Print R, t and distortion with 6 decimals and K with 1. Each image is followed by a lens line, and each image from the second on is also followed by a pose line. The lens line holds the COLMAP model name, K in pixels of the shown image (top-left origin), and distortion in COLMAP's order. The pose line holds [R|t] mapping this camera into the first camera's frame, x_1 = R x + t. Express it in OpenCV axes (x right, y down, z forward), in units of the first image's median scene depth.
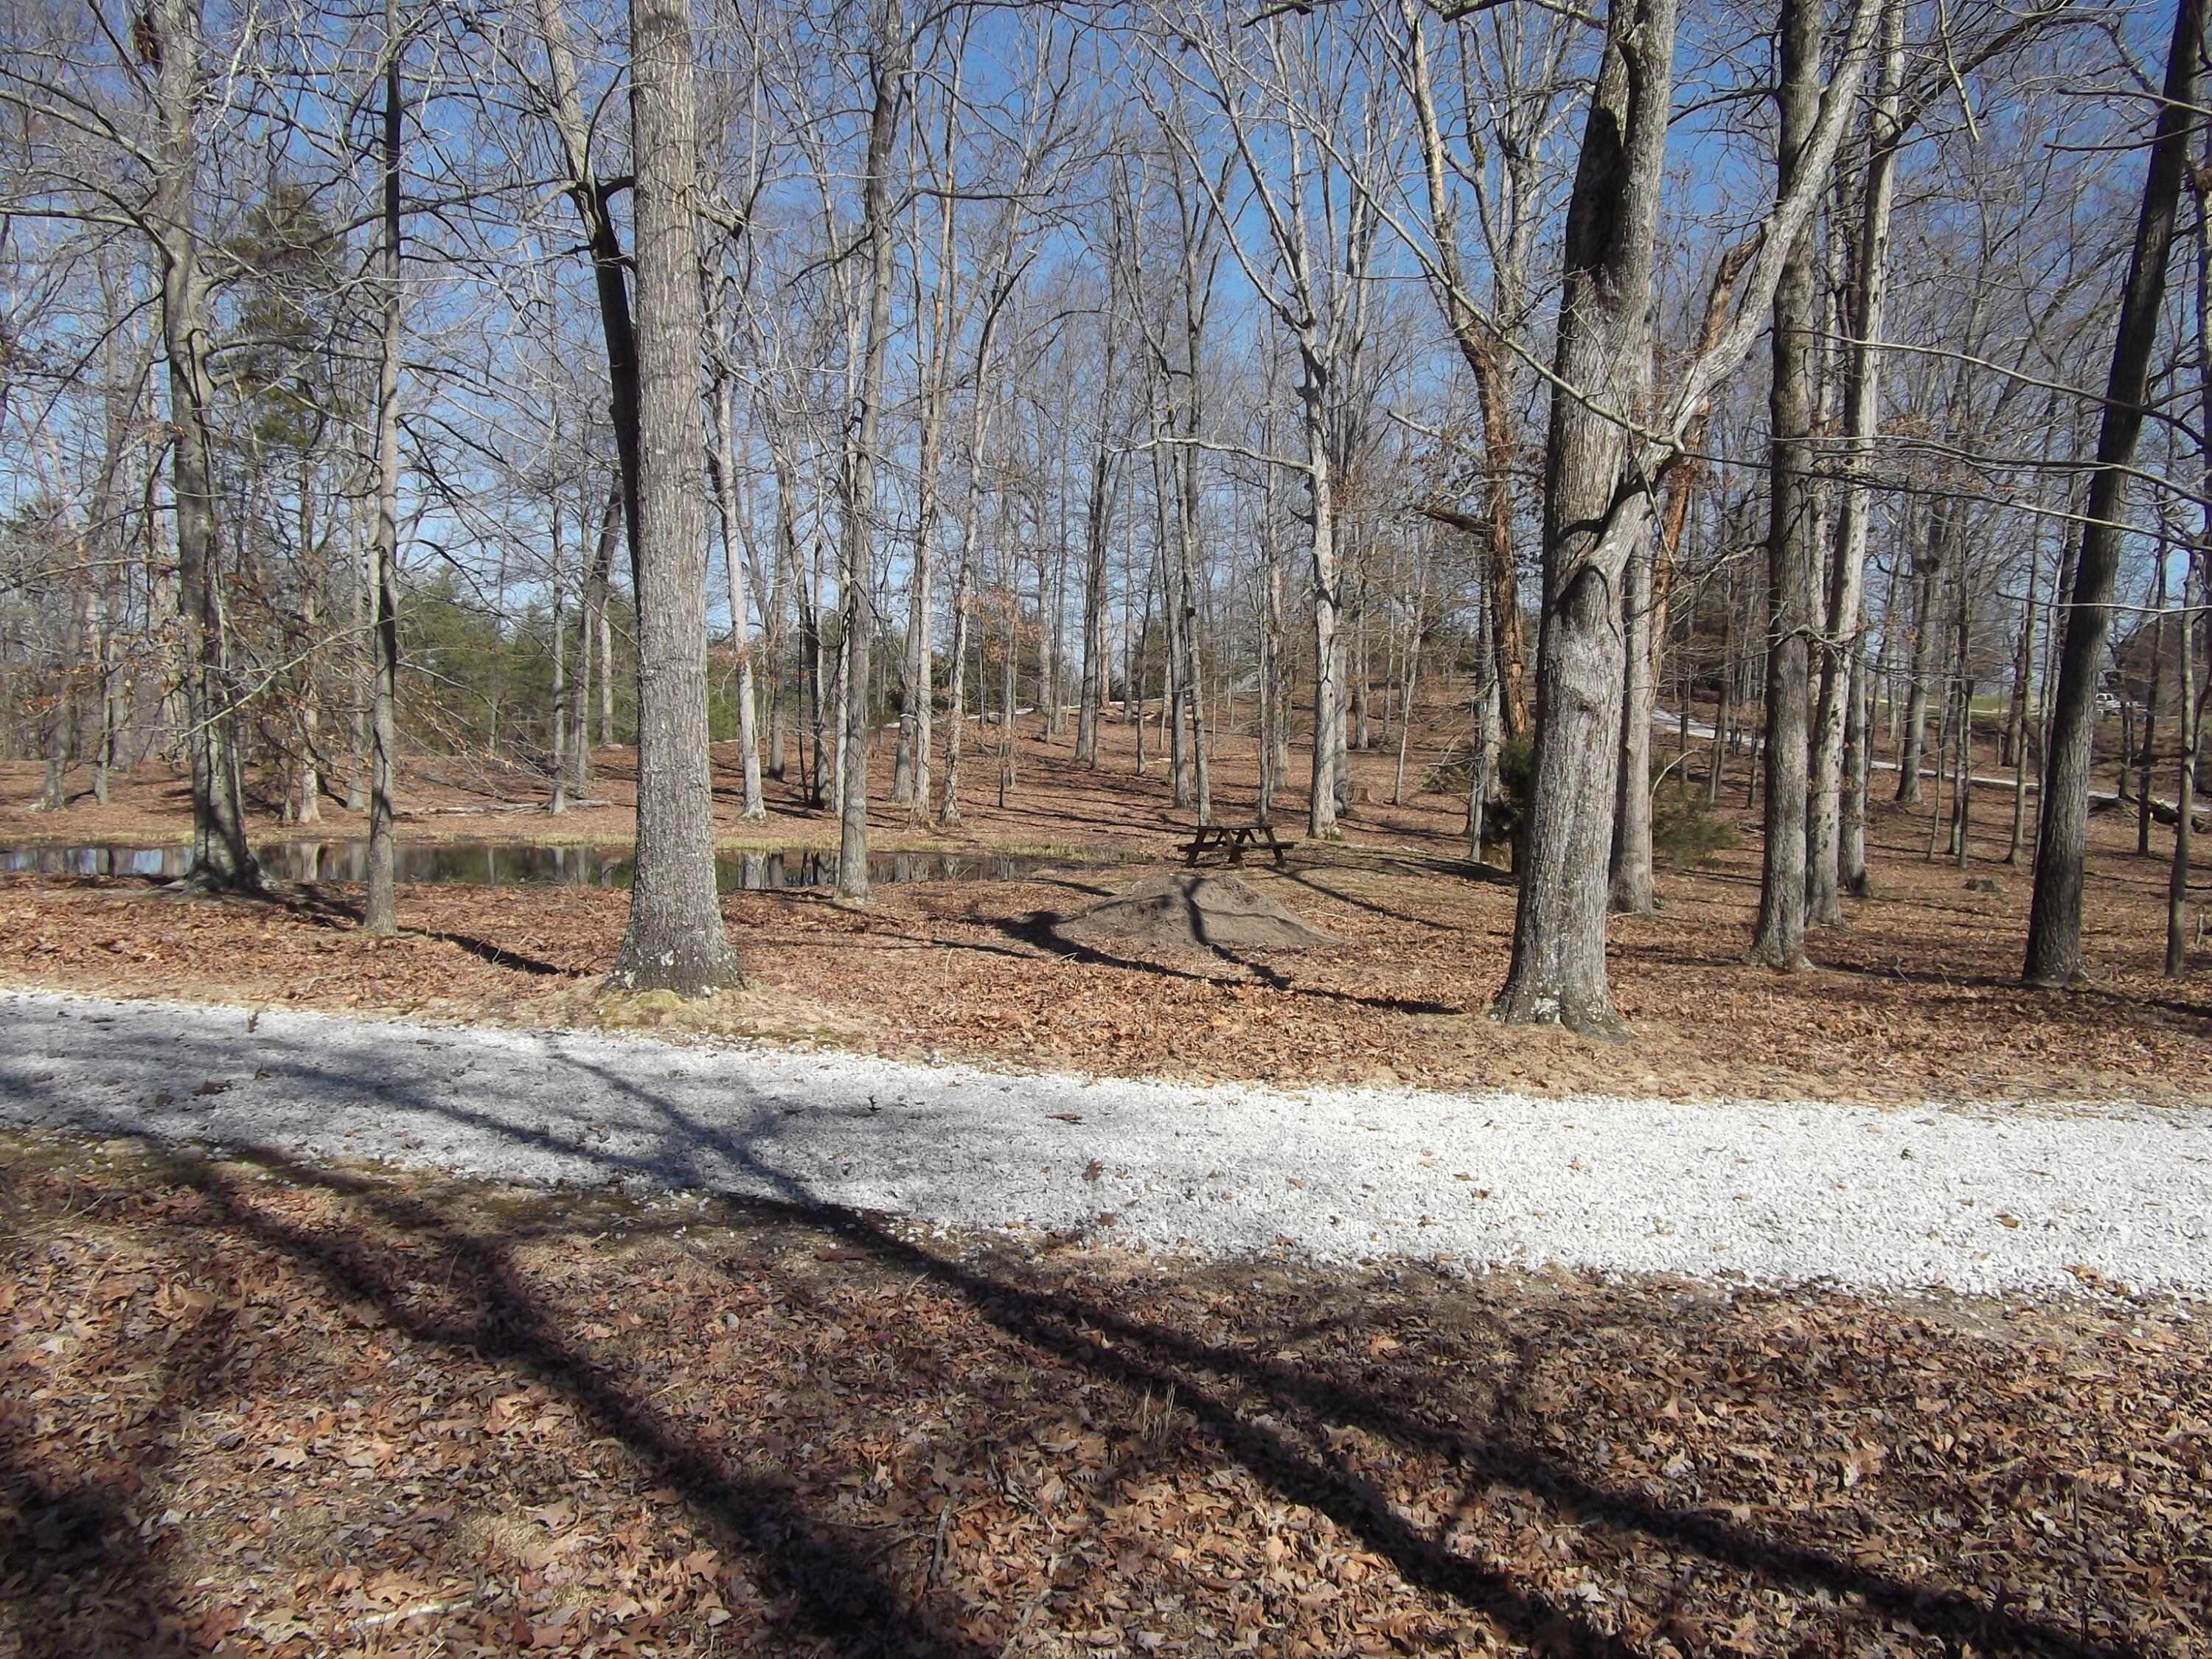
lens RADIAL K [[1771.8, 0, 1115.9], [0, 1771.8, 840.6], [0, 0, 1]] dist [-0.032827, 0.054600]
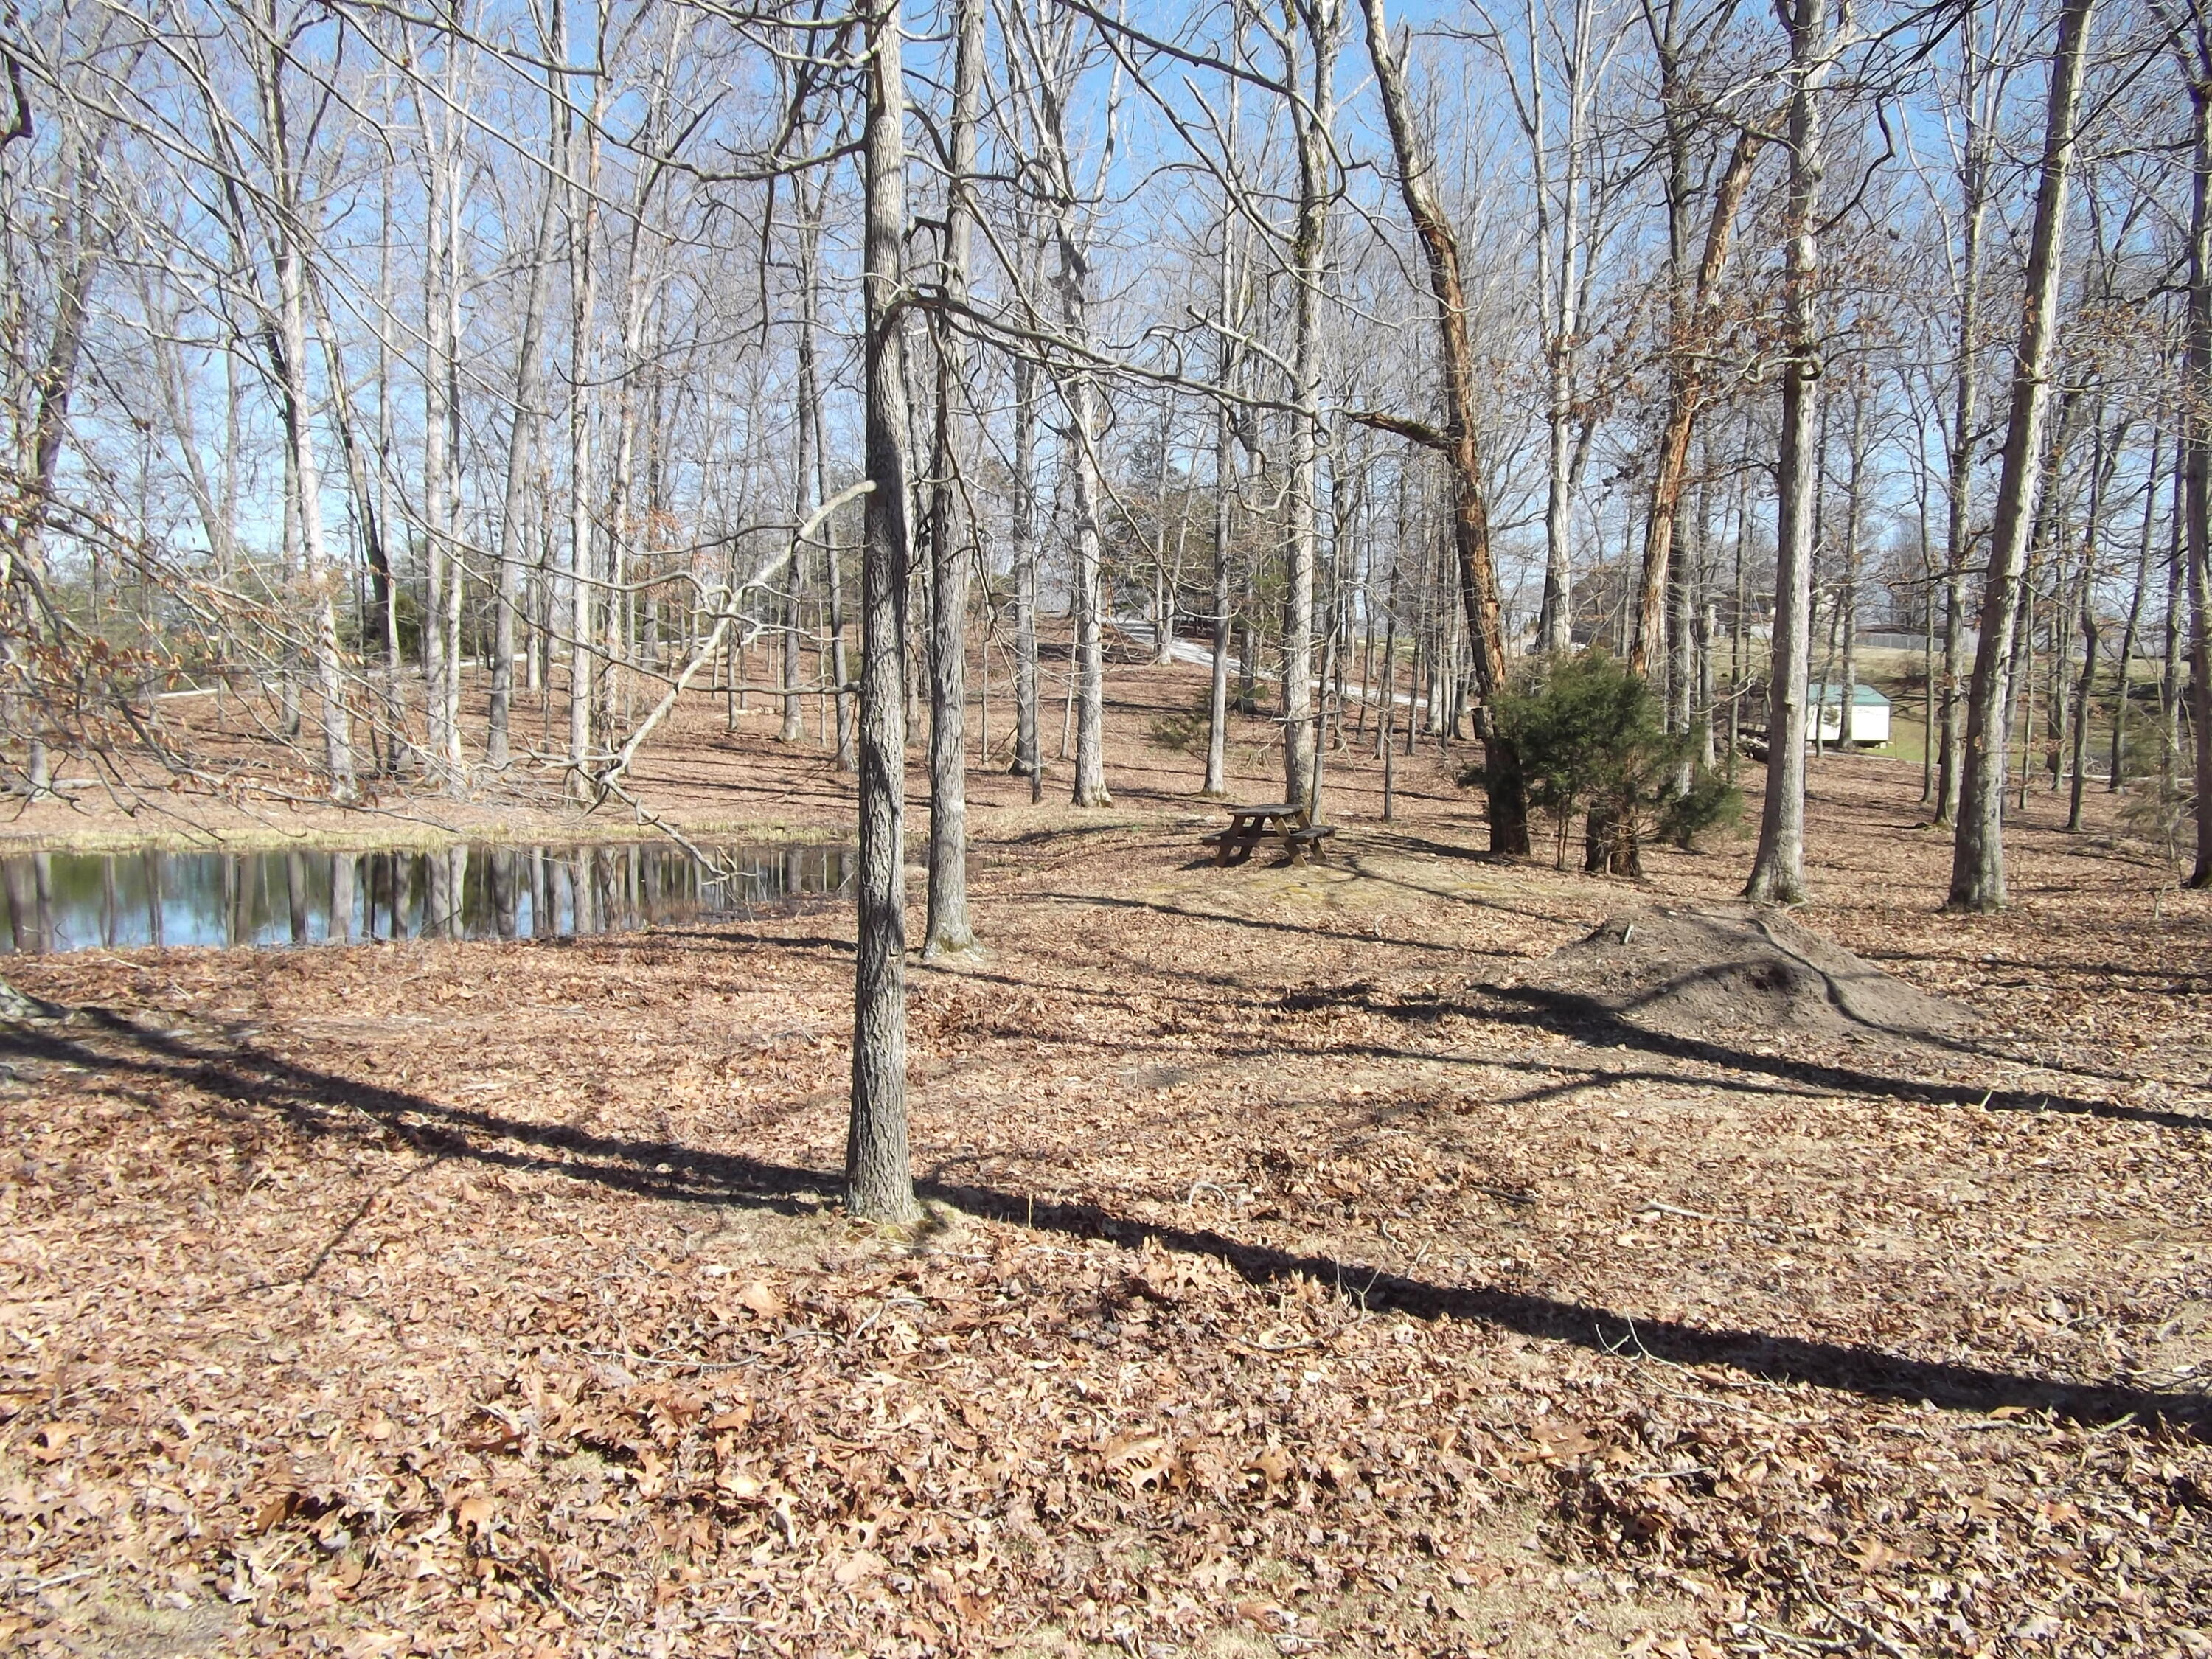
lens RADIAL K [[1771.8, 0, 1088.7], [0, 1771.8, 840.3], [0, 0, 1]] dist [-0.032827, 0.054600]
pose [[0.947411, -0.035486, 0.318044, -0.245146], [0.025715, 0.999061, 0.034870, -0.022400], [-0.318983, -0.024857, 0.947434, 0.277377]]
